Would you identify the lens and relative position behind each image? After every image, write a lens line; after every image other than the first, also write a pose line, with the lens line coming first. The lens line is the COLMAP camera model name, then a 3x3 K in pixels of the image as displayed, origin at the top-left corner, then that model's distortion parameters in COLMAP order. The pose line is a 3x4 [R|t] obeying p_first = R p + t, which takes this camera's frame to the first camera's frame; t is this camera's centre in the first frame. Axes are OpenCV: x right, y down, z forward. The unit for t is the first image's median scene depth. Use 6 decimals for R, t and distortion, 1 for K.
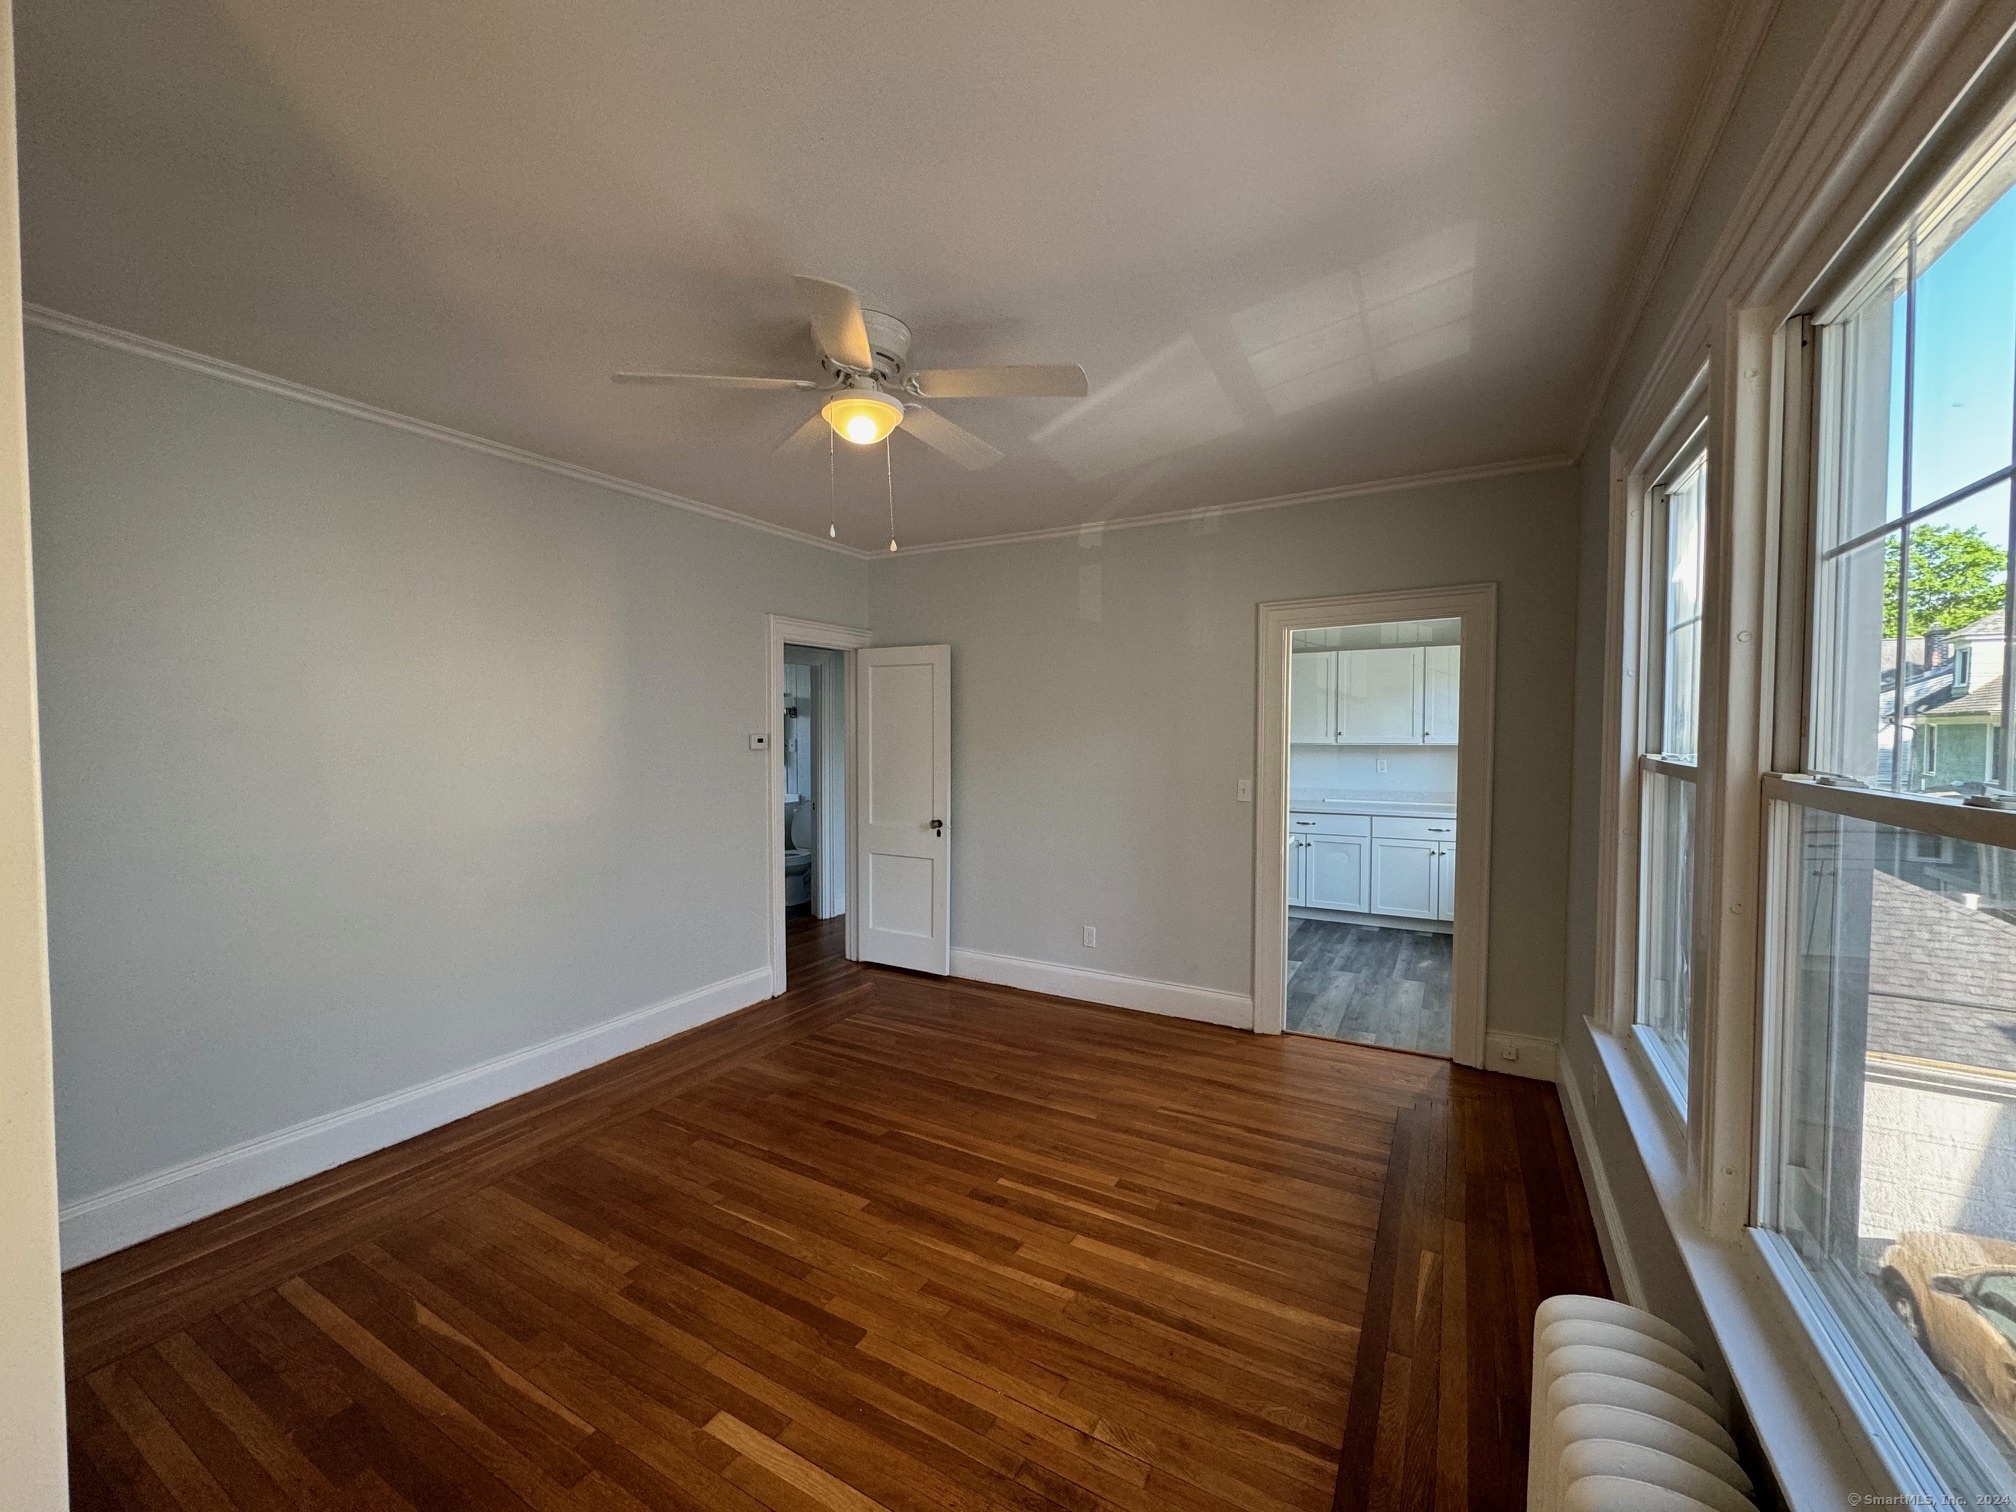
lens RADIAL K [[804.5, 0, 1009.3], [0, 804.5, 758.9], [0, 0, 1]] dist [-0.005110, 0.001403]
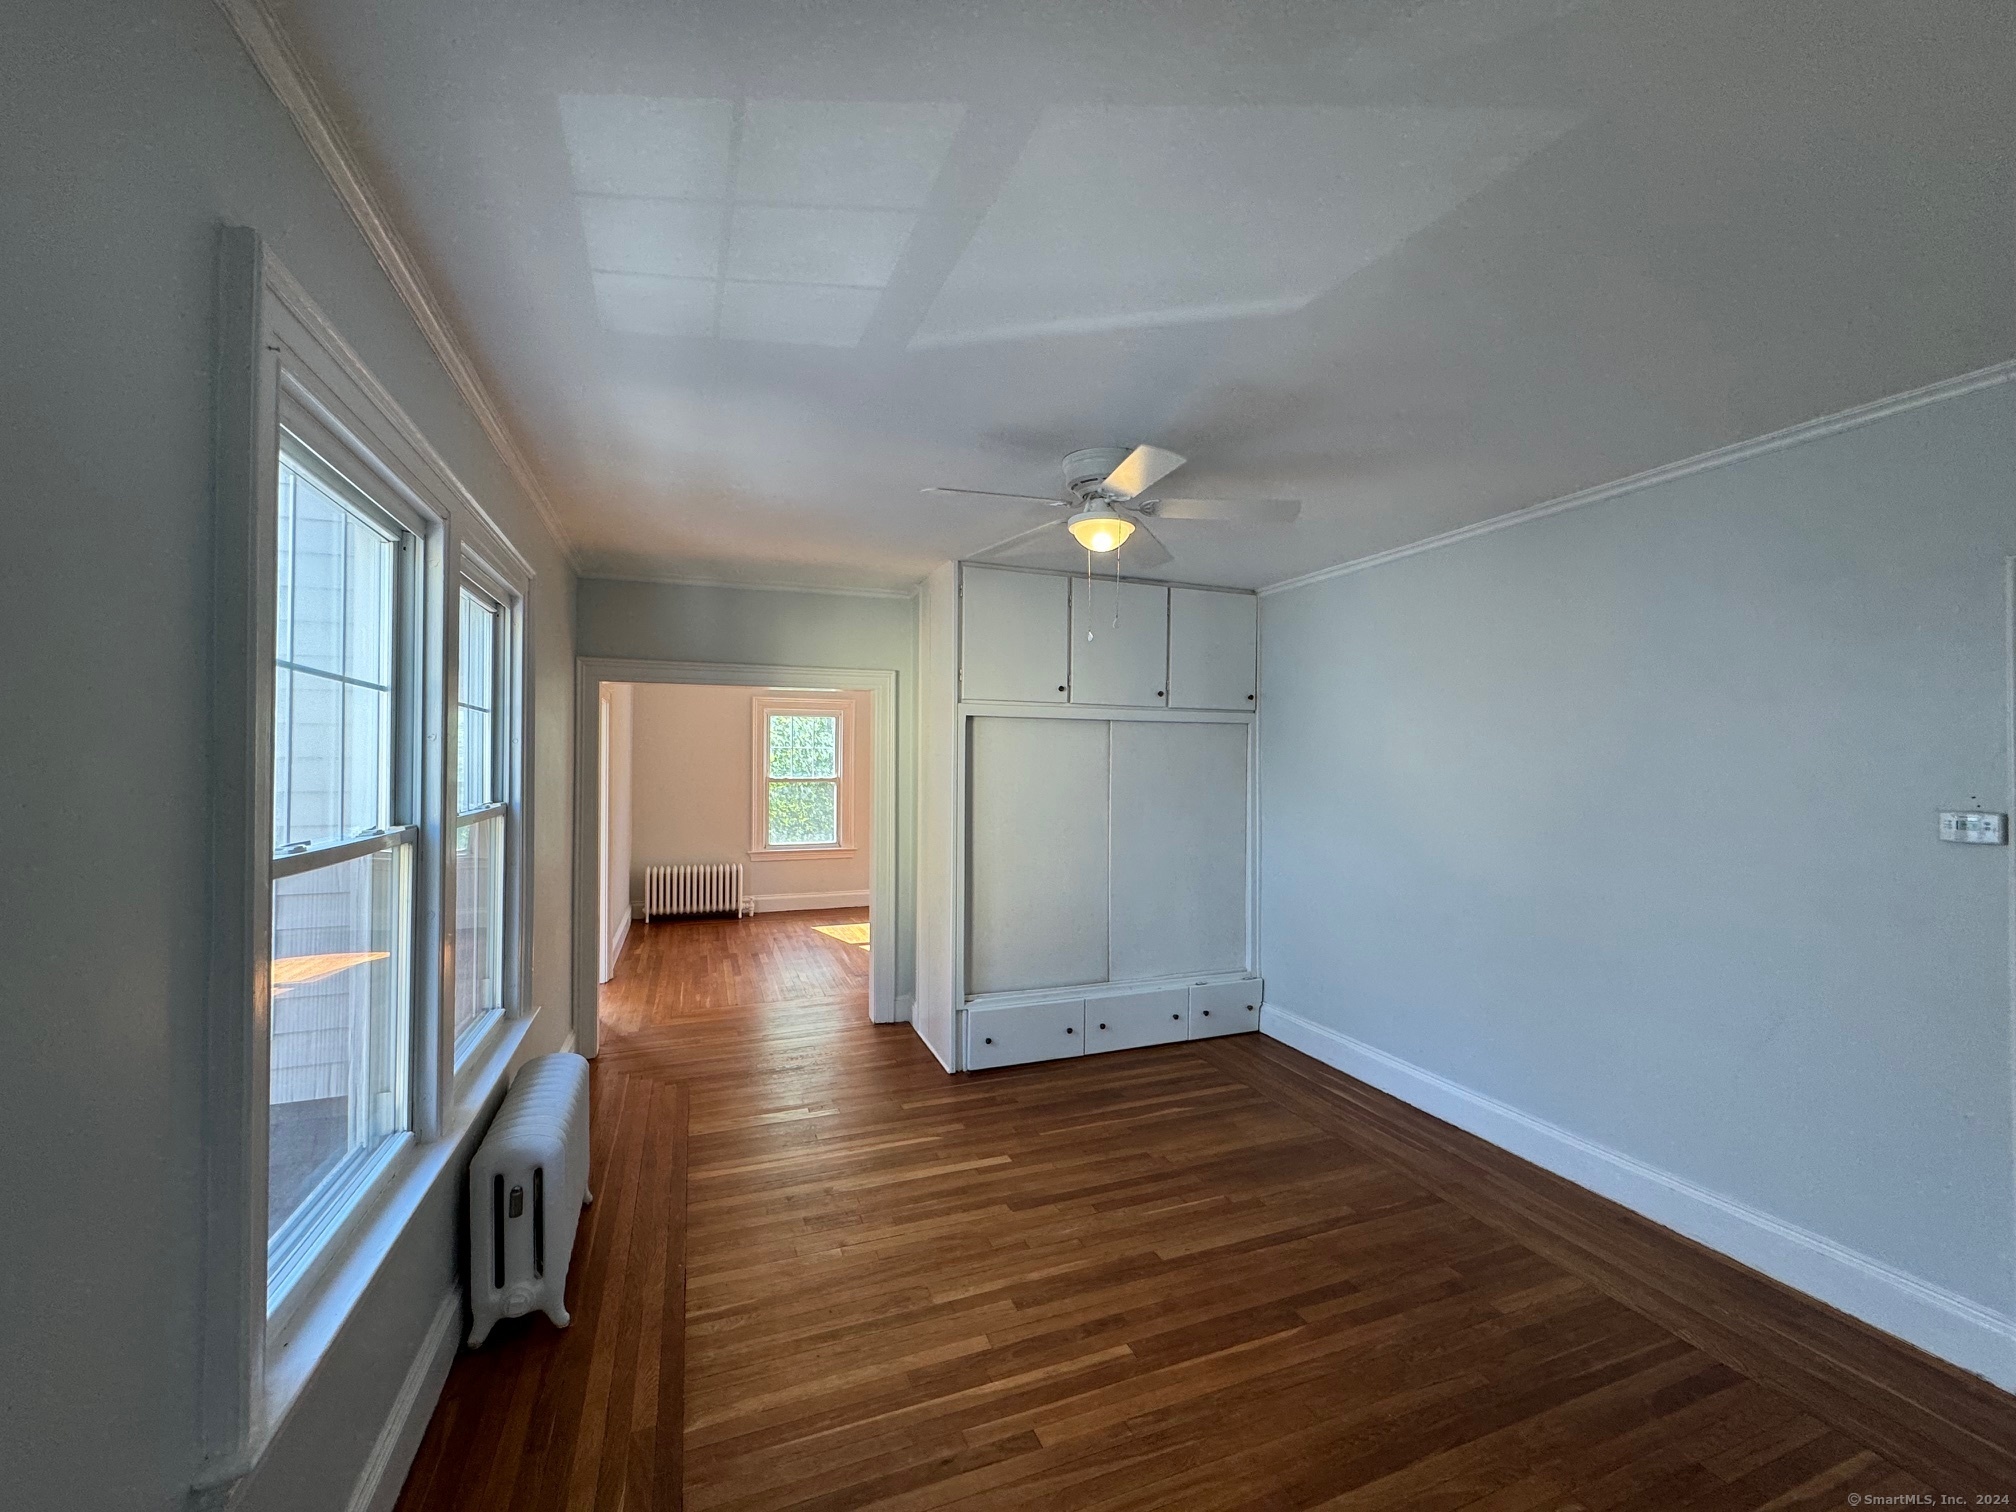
lens RADIAL K [[804.5, 0, 1015.8], [0, 804.5, 754.9], [0, 0, 1]] dist [-0.005110, 0.001403]
pose [[-0.631427, -0.010366, -0.775366, 0.785140], [-0.033537, 0.999340, 0.013951, -0.098945], [0.774710, 0.034813, -0.631358, 1.574599]]
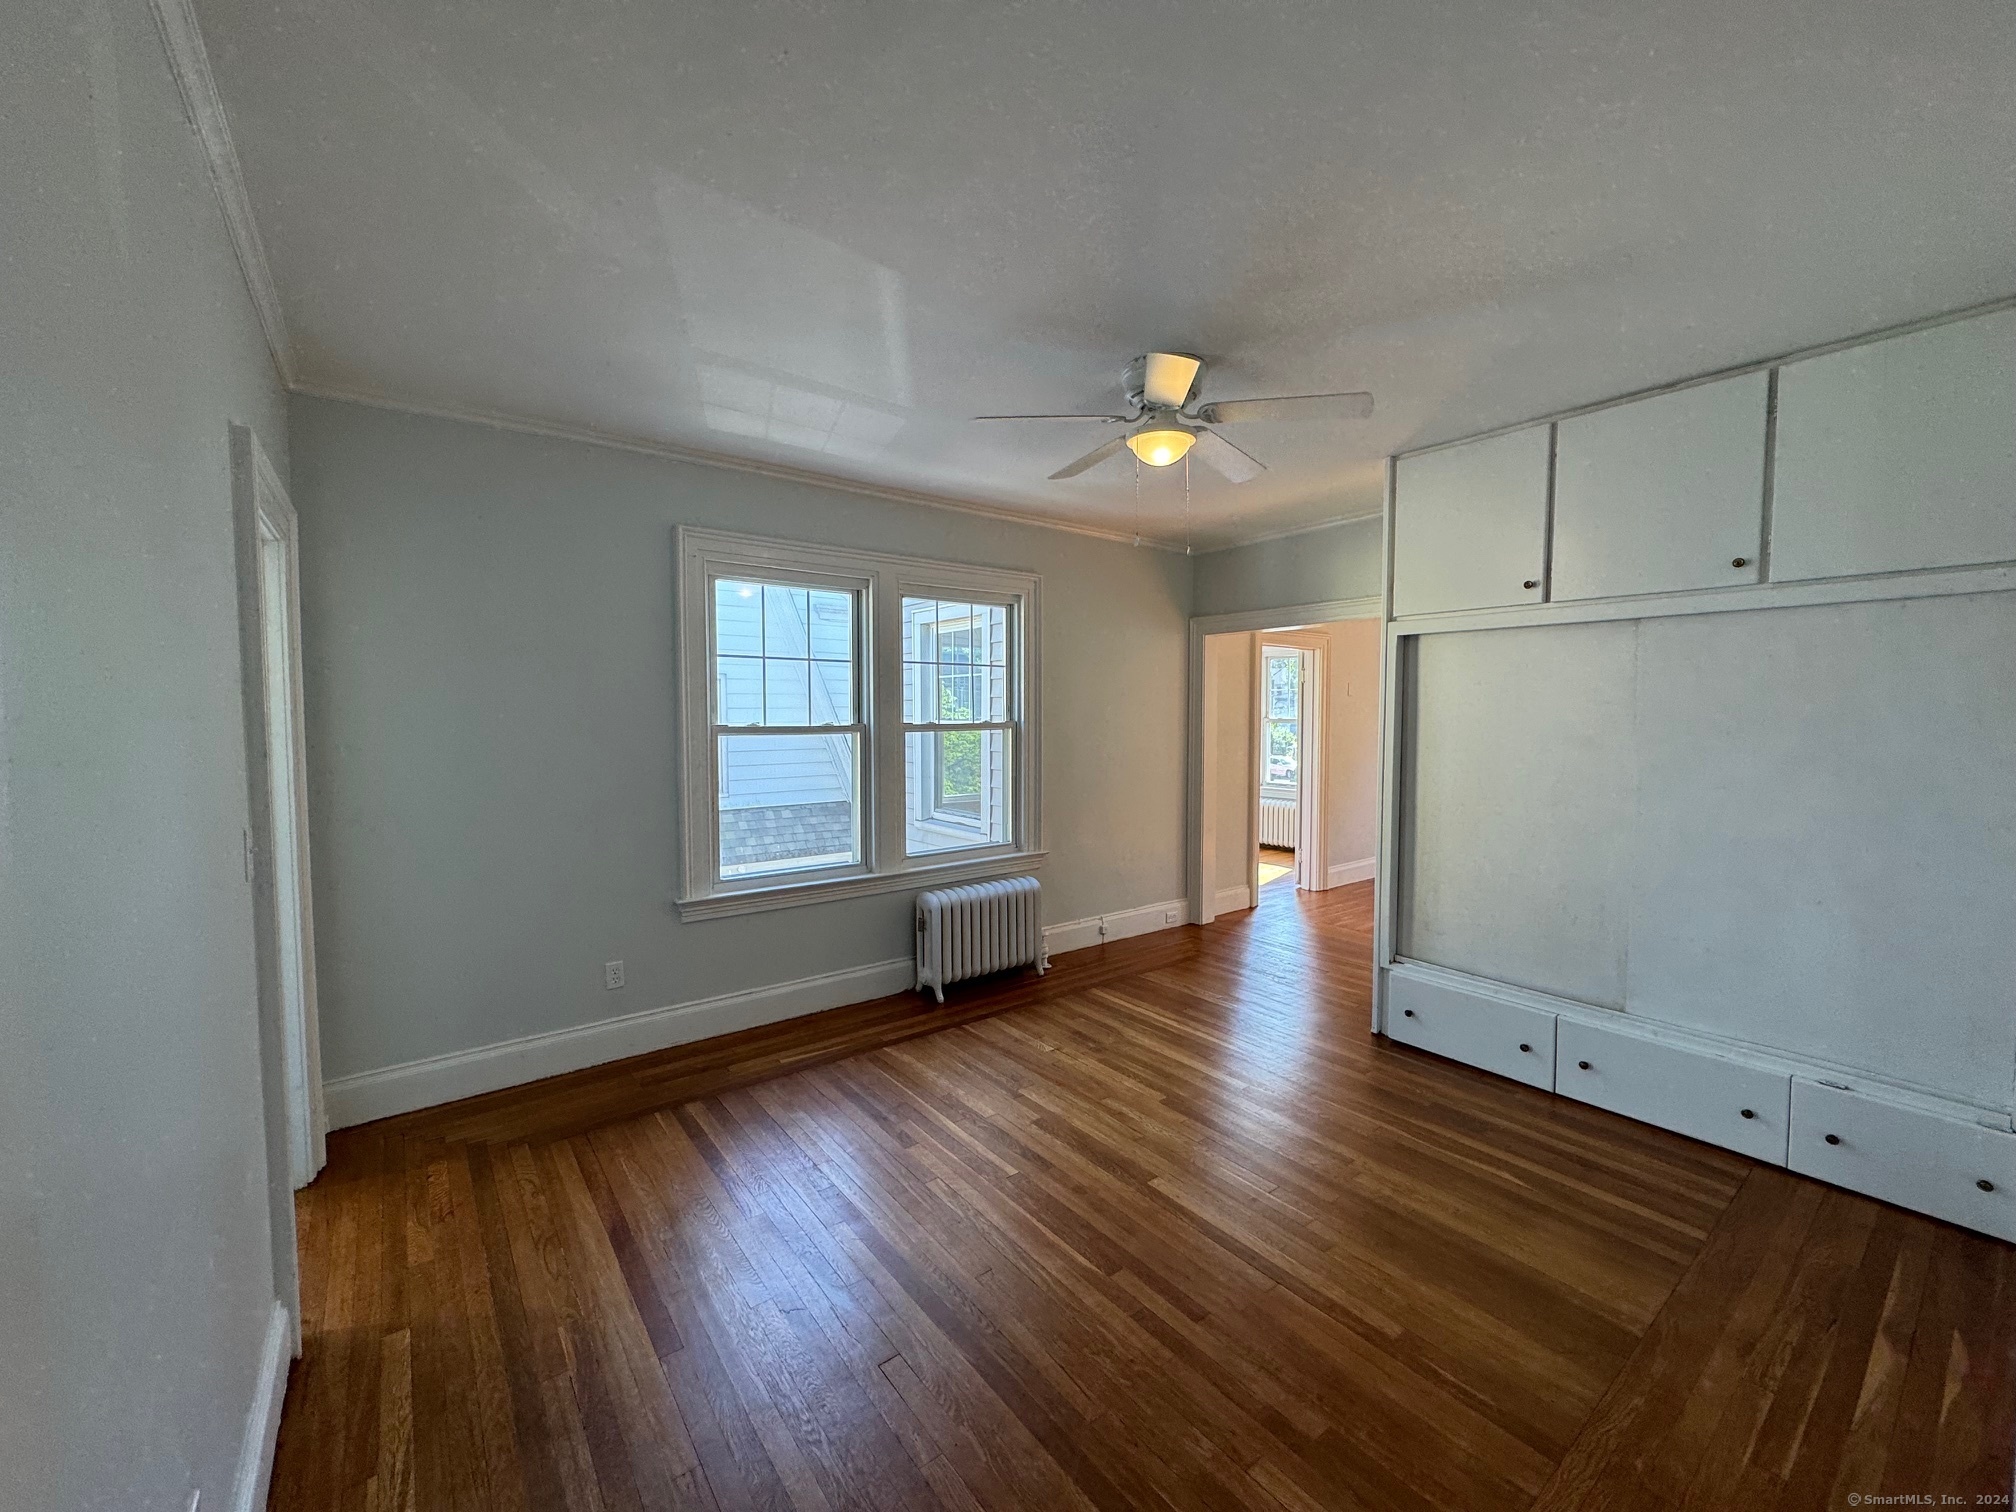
lens RADIAL K [[804.5, 0, 1002.1], [0, 804.5, 754.0], [0, 0, 1]] dist [-0.005110, 0.001403]
pose [[-0.917070, -0.018568, 0.398295, -0.421759], [0.015825, 0.996433, 0.082889, -0.071297], [-0.398413, 0.082317, -0.913505, 2.076508]]
